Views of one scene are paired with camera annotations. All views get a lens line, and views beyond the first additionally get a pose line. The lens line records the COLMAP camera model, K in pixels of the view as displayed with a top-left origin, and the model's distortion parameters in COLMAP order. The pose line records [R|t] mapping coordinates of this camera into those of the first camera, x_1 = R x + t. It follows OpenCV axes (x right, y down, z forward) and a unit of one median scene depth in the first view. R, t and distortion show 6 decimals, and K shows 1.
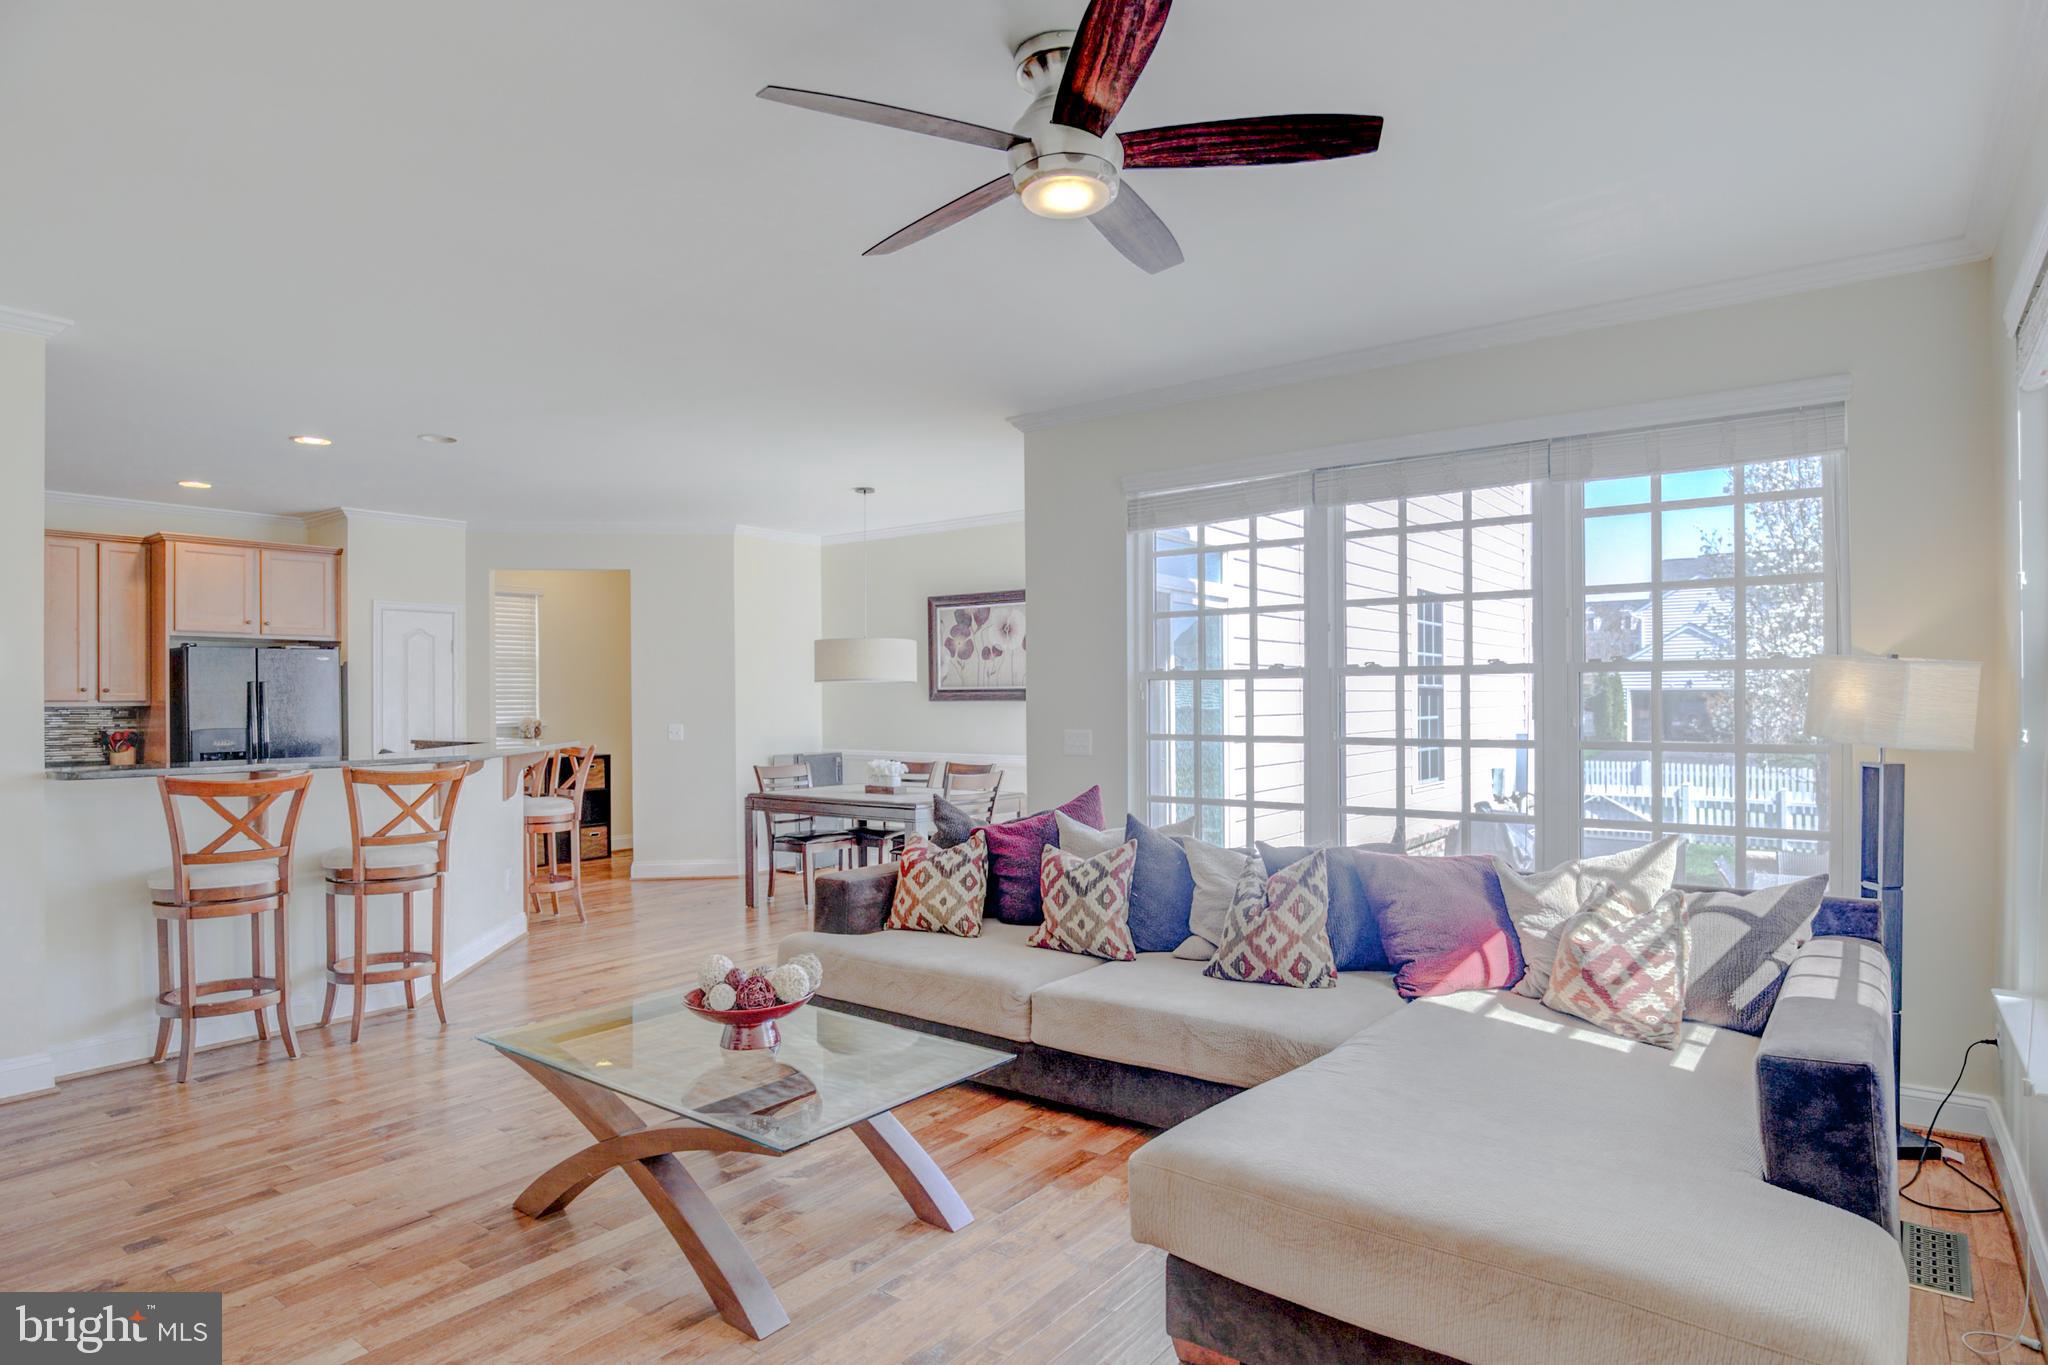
lens RADIAL K [[1100.8, 0, 1018.6], [0, 1100.8, 700.7], [0, 0, 1]] dist [-0.028469, 0.003981]
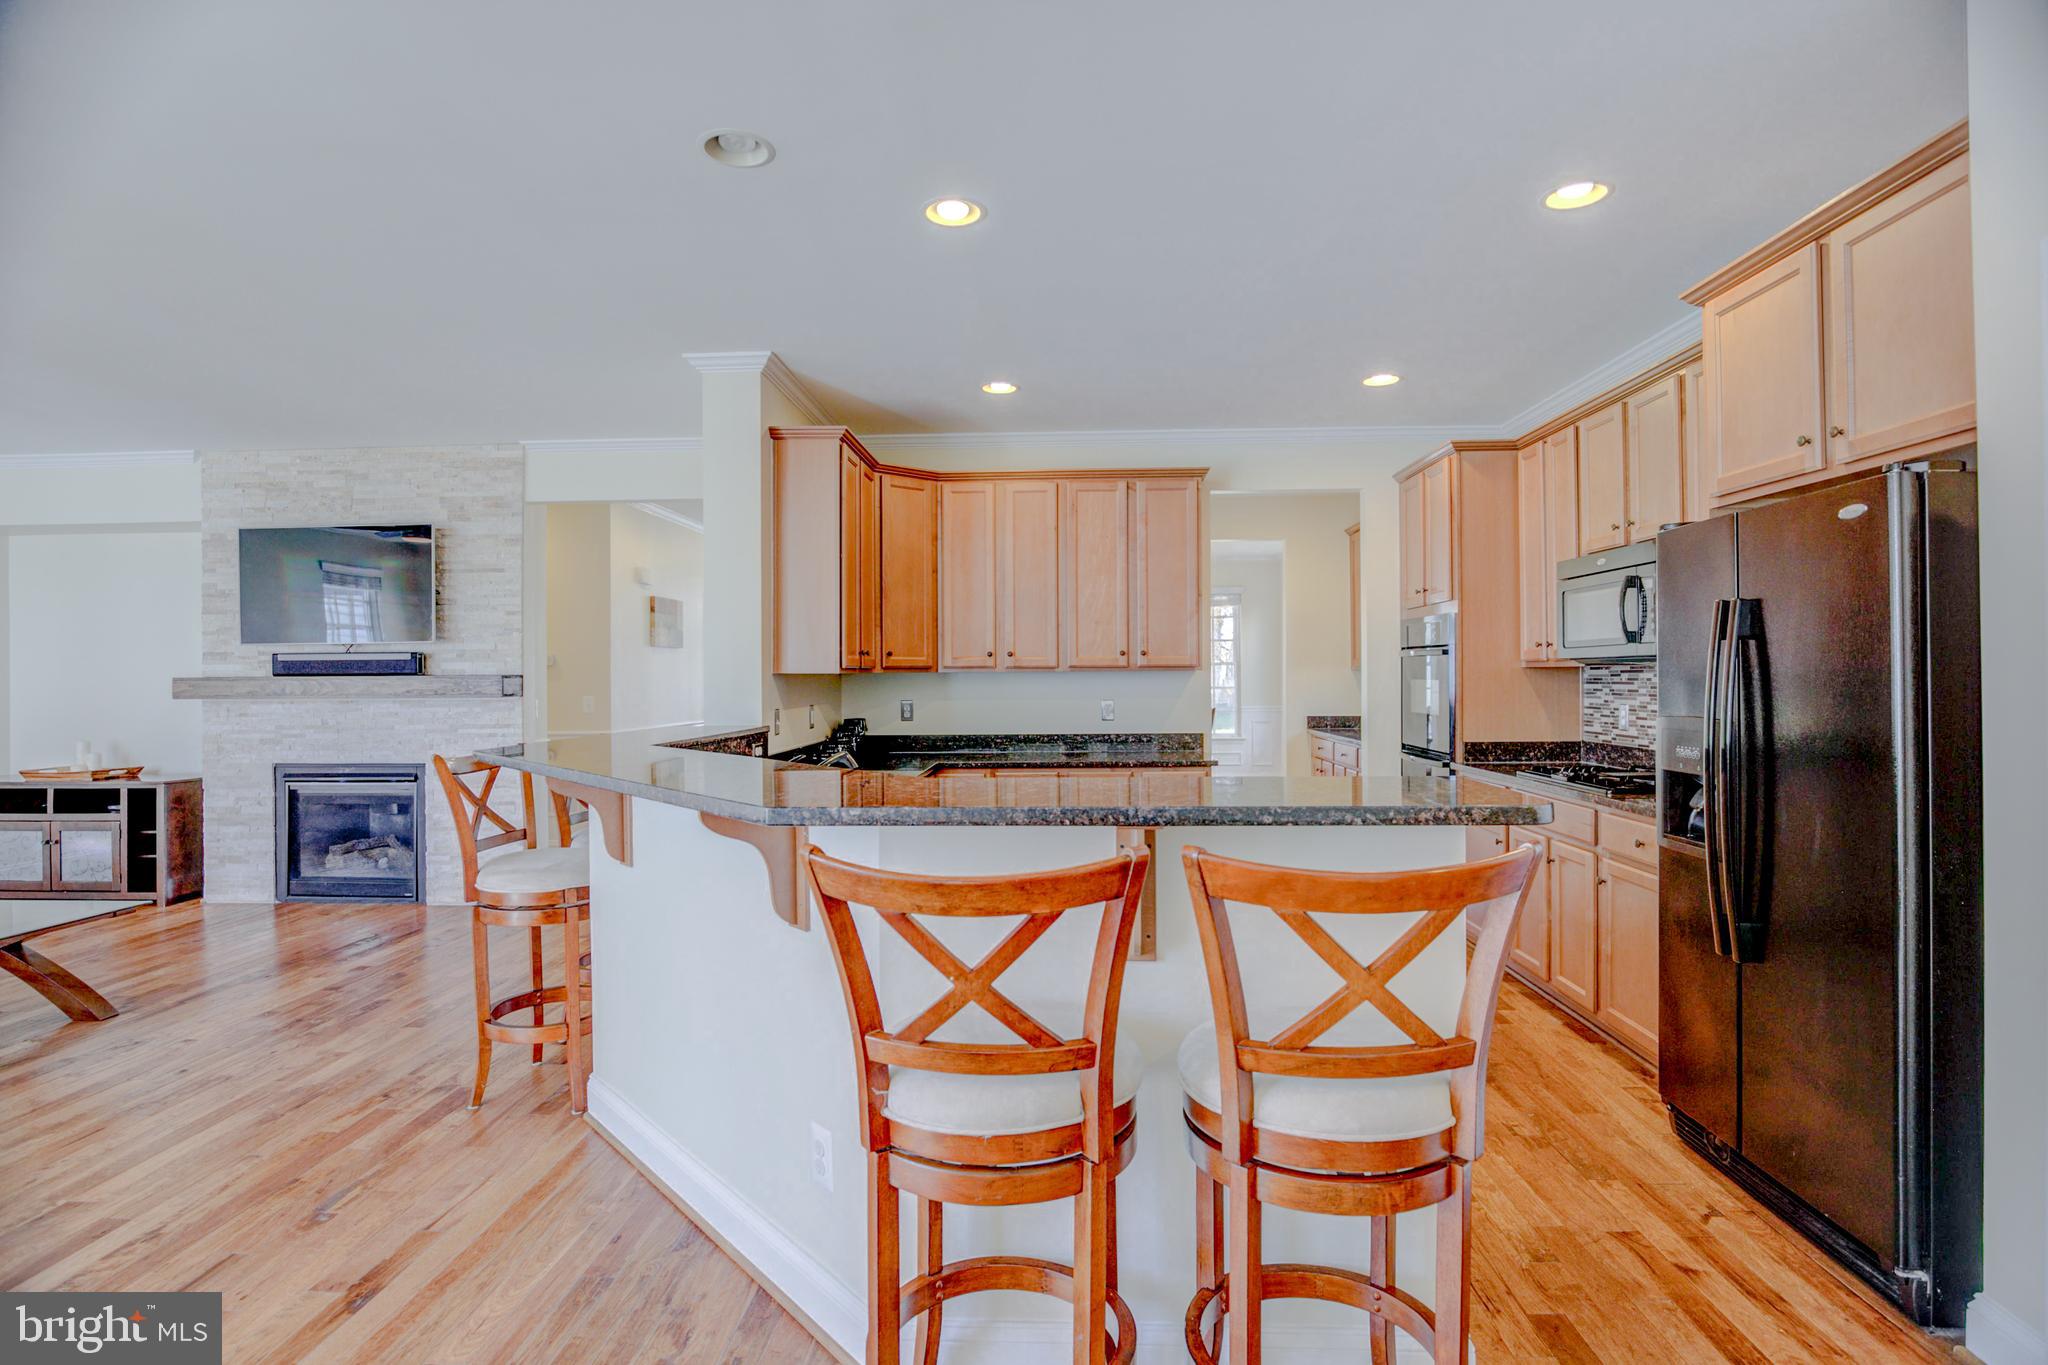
lens RADIAL K [[1042.7, 0, 1003.9], [0, 1042.7, 666.2], [0, 0, 1]] dist [-0.023594, 0.004733]
pose [[-0.831373, 0.011309, -0.555600, -0.284270], [0.014086, 0.999901, -0.000726, 0.002220], [0.555536, -0.008430, -0.831449, 1.161115]]
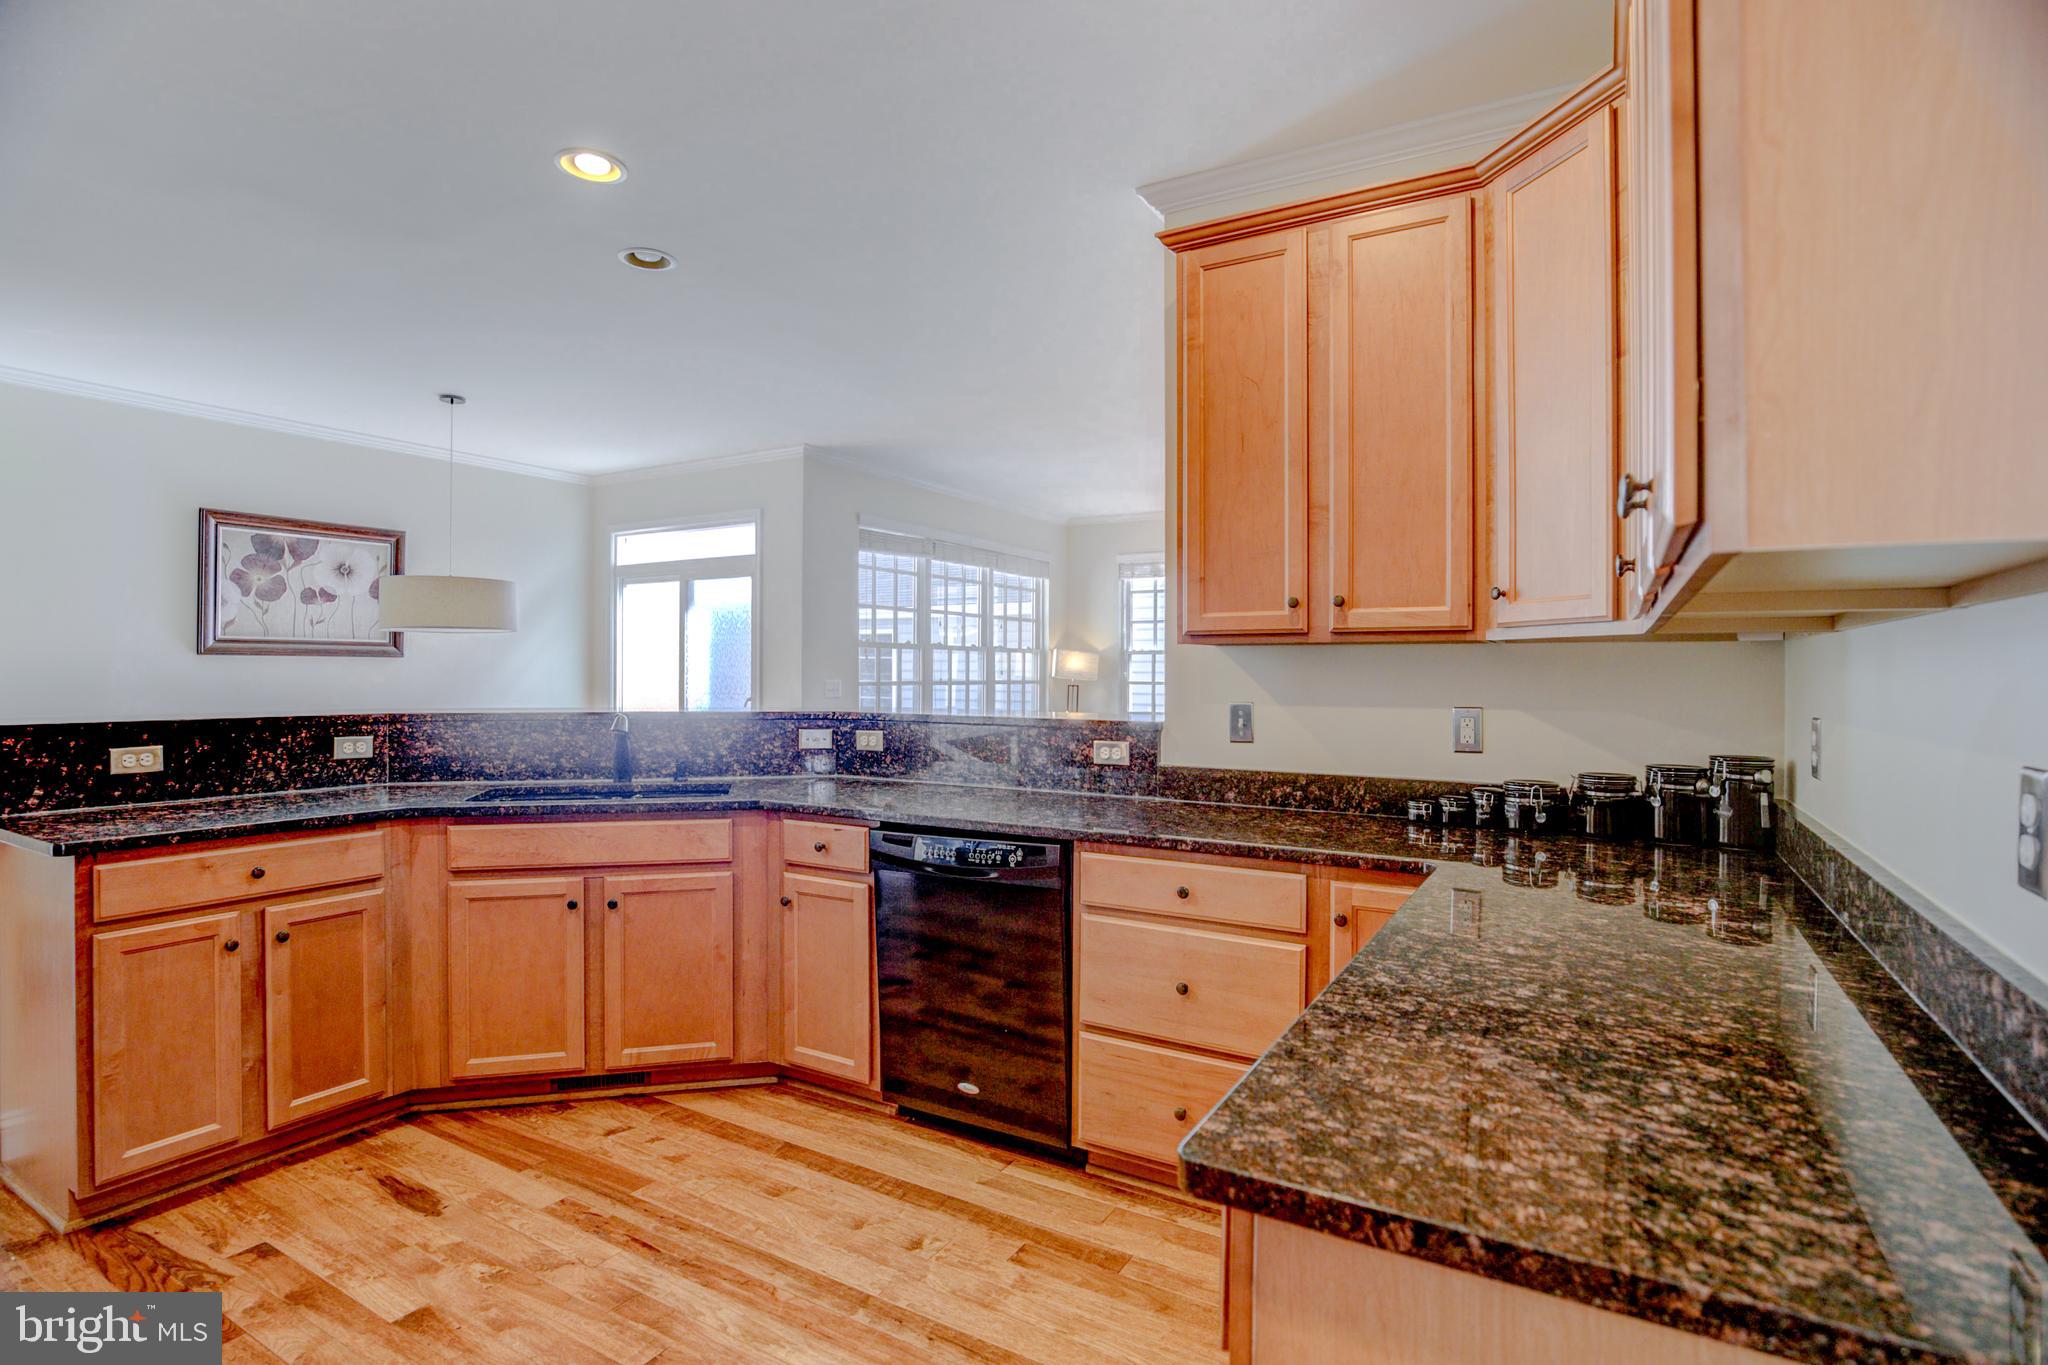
lens RADIAL K [[1012.4, 0, 1042.5], [0, 1012.4, 670.5], [0, 0, 1]] dist [-0.033841, 0.006905]
pose [[-0.128756, 0.006666, 0.991654, -0.931310], [0.000078, 0.999977, -0.006711, 0.017171], [-0.991676, -0.000787, -0.128754, 0.659551]]
